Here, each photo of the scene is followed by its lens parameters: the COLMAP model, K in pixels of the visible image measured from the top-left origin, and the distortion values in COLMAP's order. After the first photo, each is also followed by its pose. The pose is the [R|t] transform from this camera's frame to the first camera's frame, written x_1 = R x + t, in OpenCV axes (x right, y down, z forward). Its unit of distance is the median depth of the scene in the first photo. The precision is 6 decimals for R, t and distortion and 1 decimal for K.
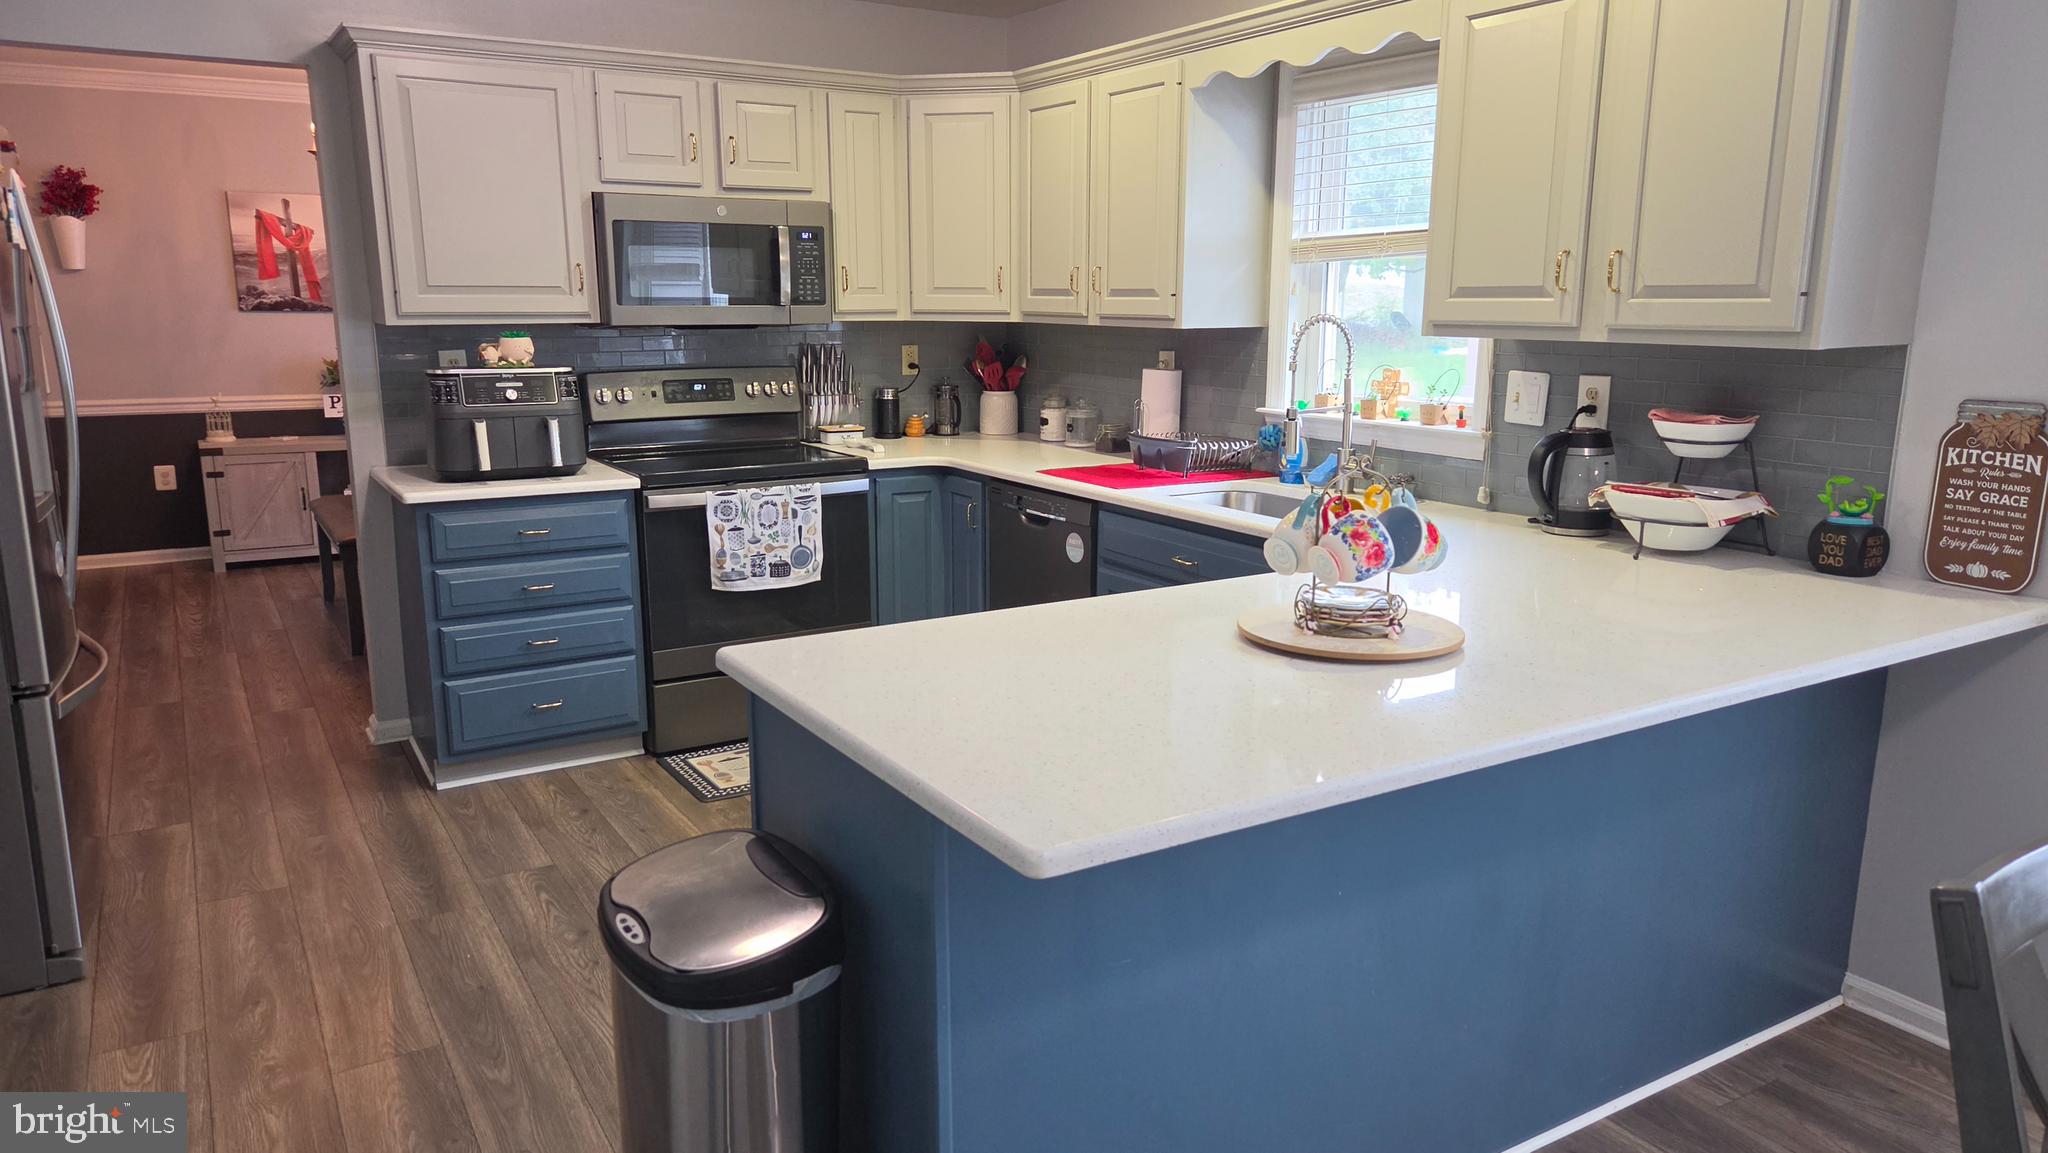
lens RADIAL K [[1374.3, 0, 1029.1], [0, 1374.3, 575.2], [0, 0, 1]] dist [0.042624, -0.009986]
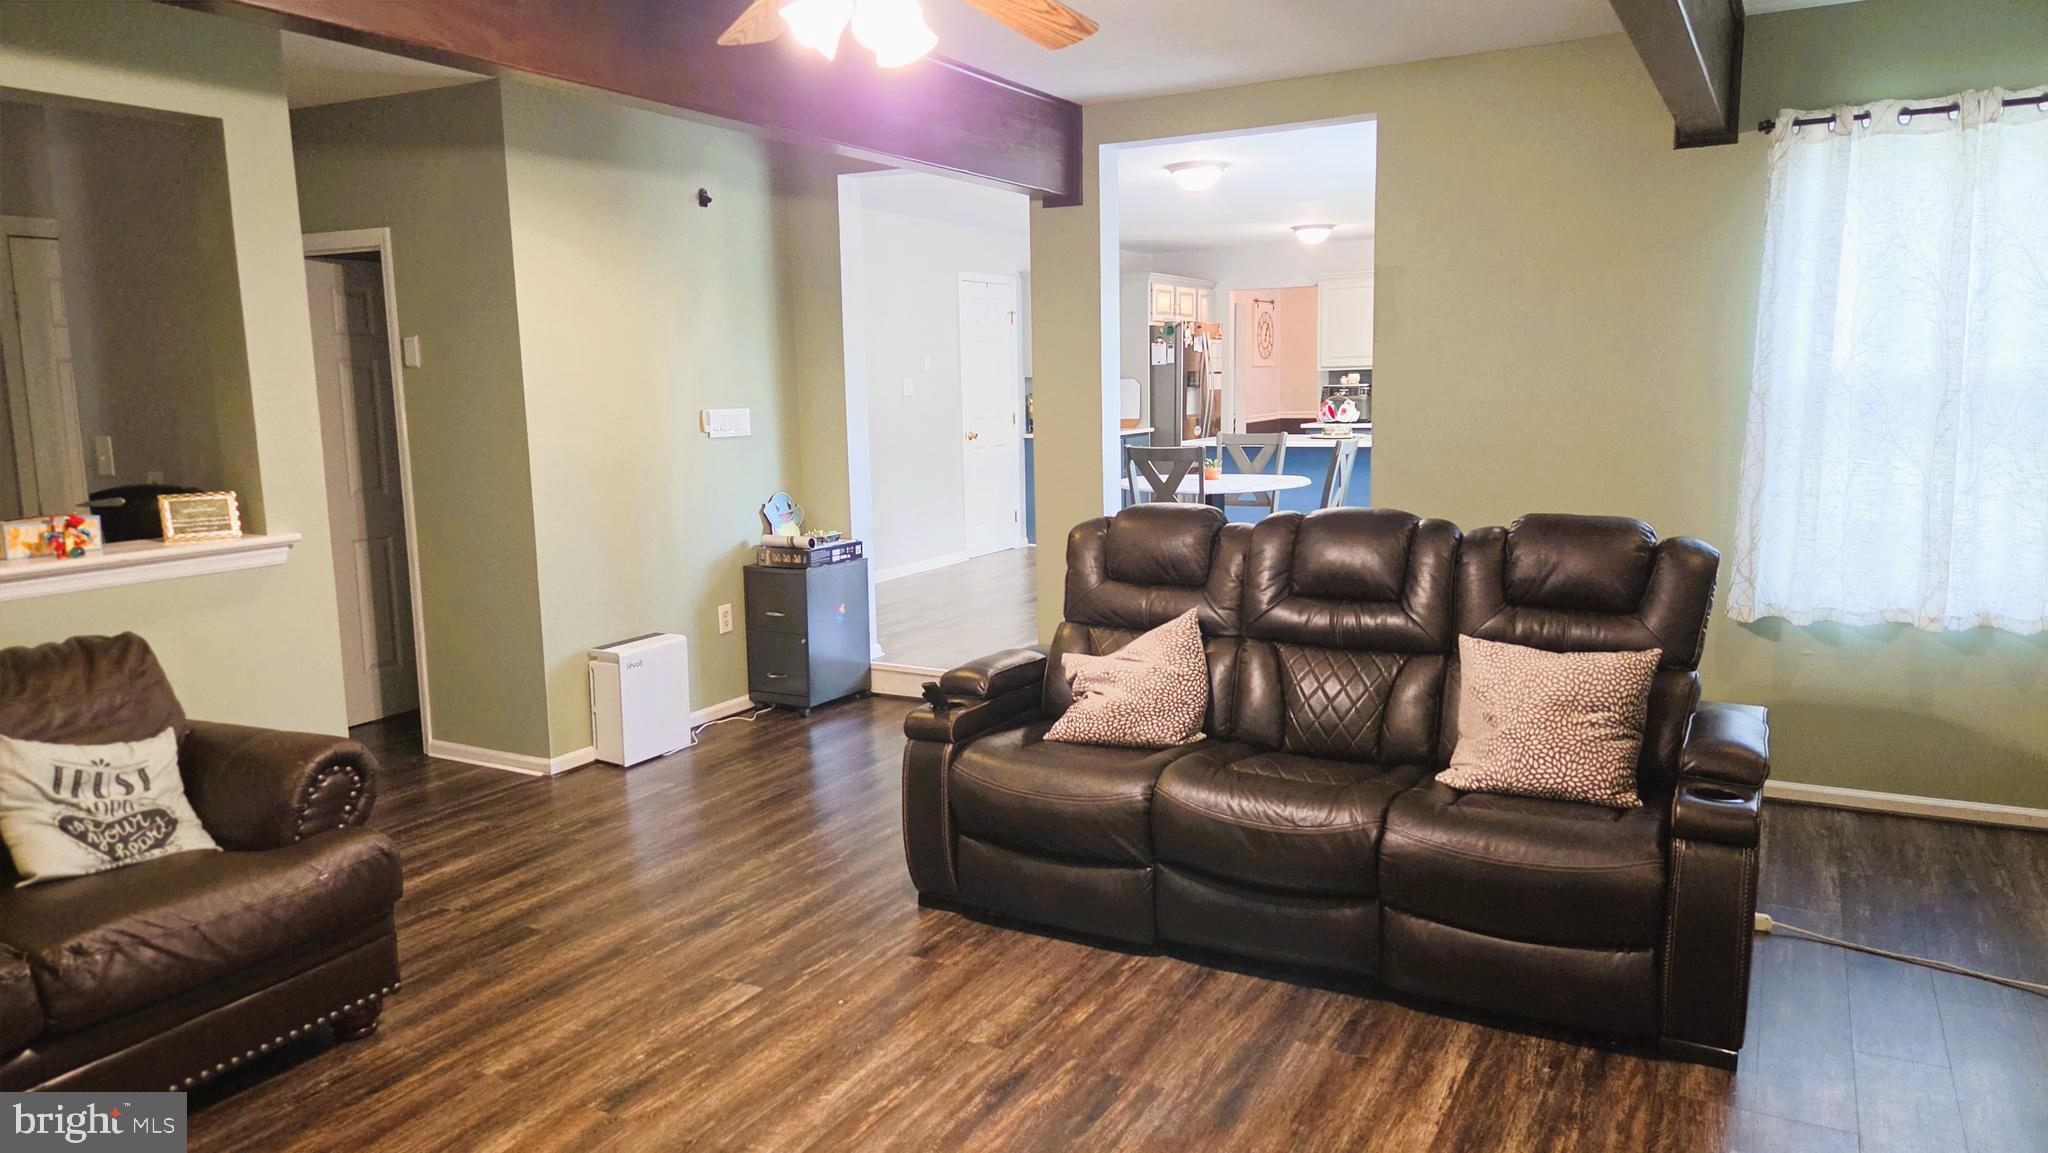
lens RADIAL K [[1374.3, 0, 1019.4], [0, 1374.3, 568.9], [0, 0, 1]] dist [0.042624, -0.009986]
pose [[0.484140, 0.101701, -0.869060, 1.682216], [-0.147419, 0.988505, 0.033554, 0.213140], [0.862483, 0.111871, 0.493567, -0.874871]]
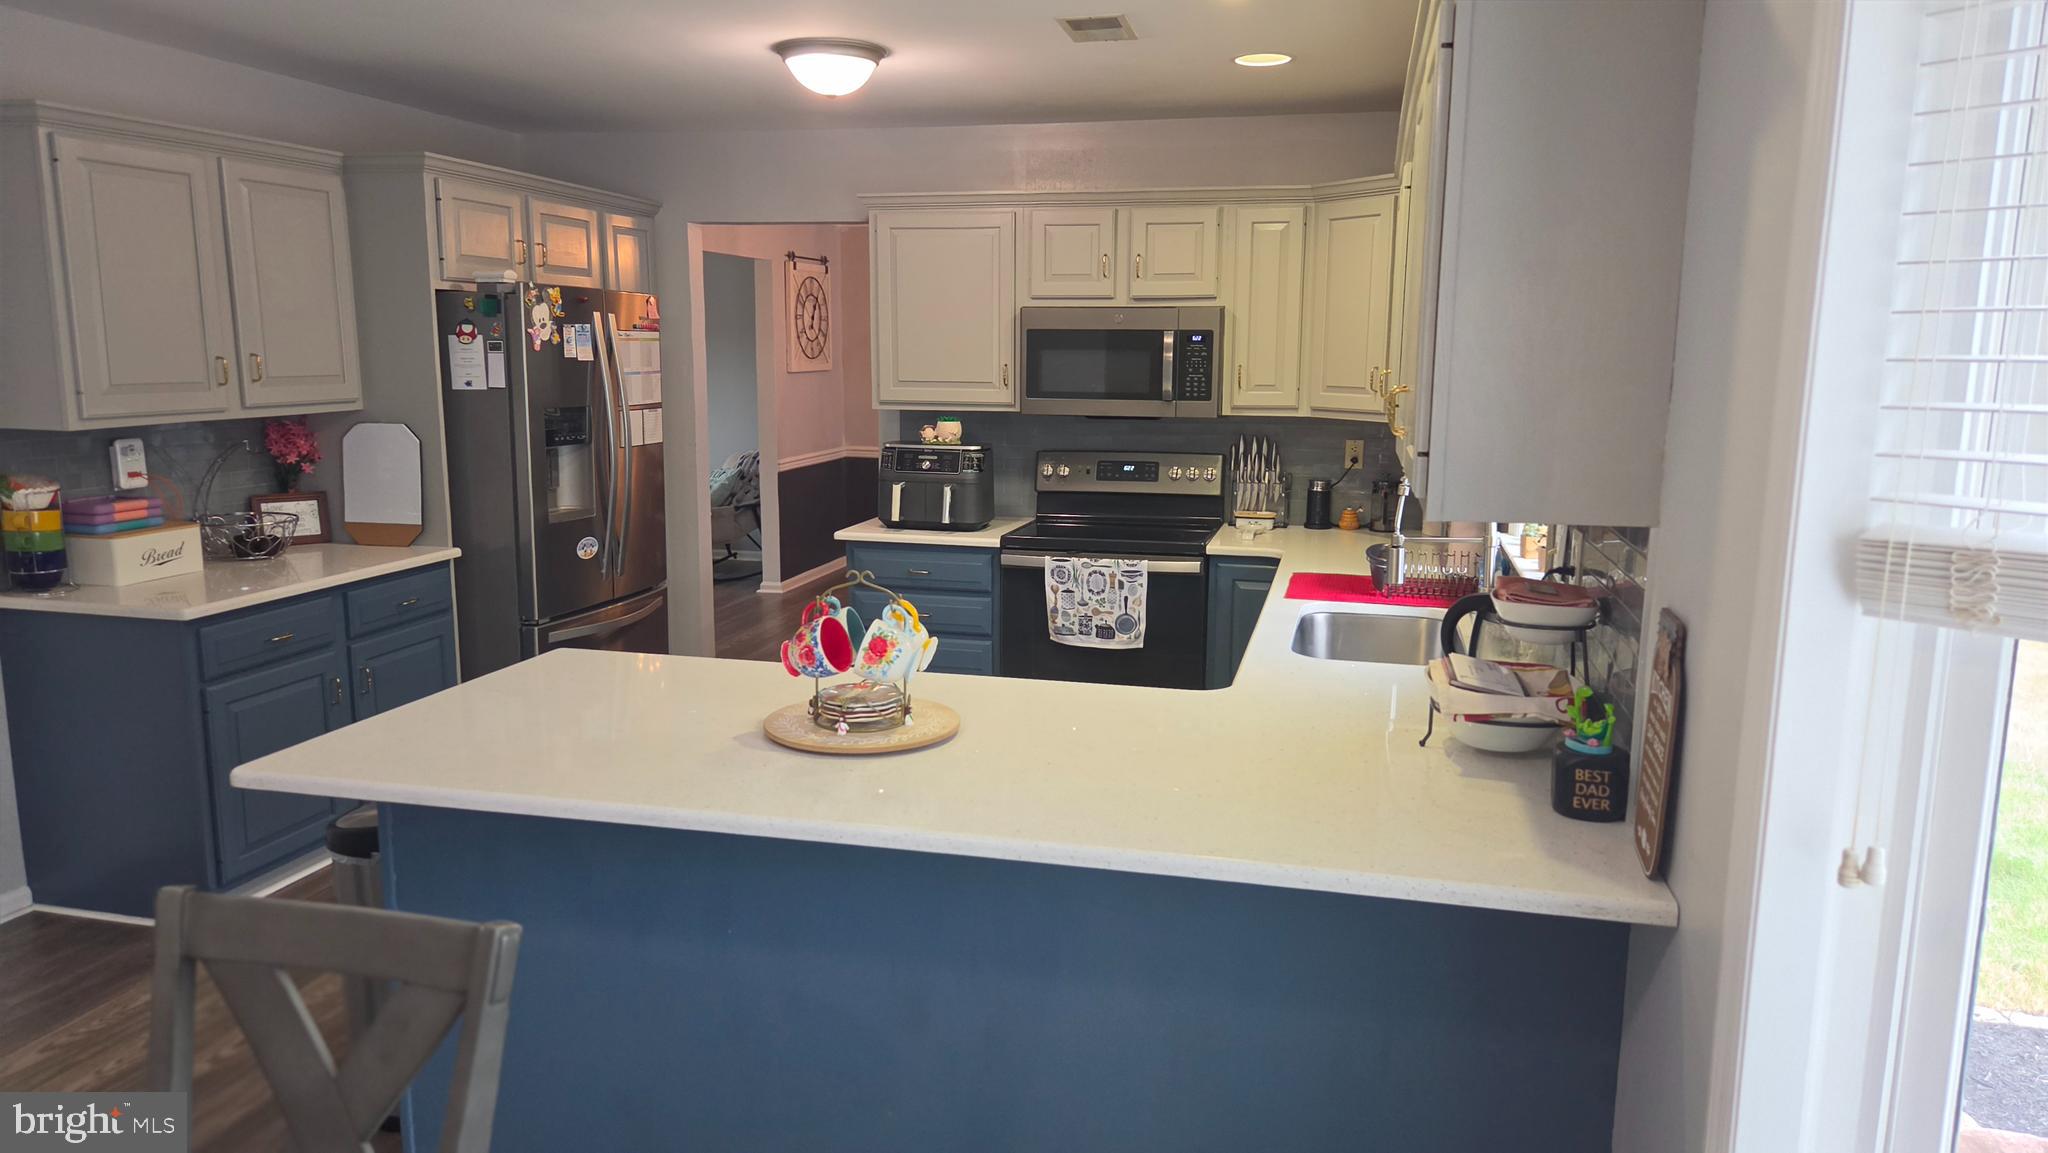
lens RADIAL K [[1374.3, 0, 1024.6], [0, 1374.3, 576.9], [0, 0, 1]] dist [0.042624, -0.009986]
pose [[0.700755, 0.121483, -0.702982, 0.564433], [-0.150609, 0.988377, 0.020671, -0.062619], [0.697323, 0.091391, 0.710907, 0.145103]]
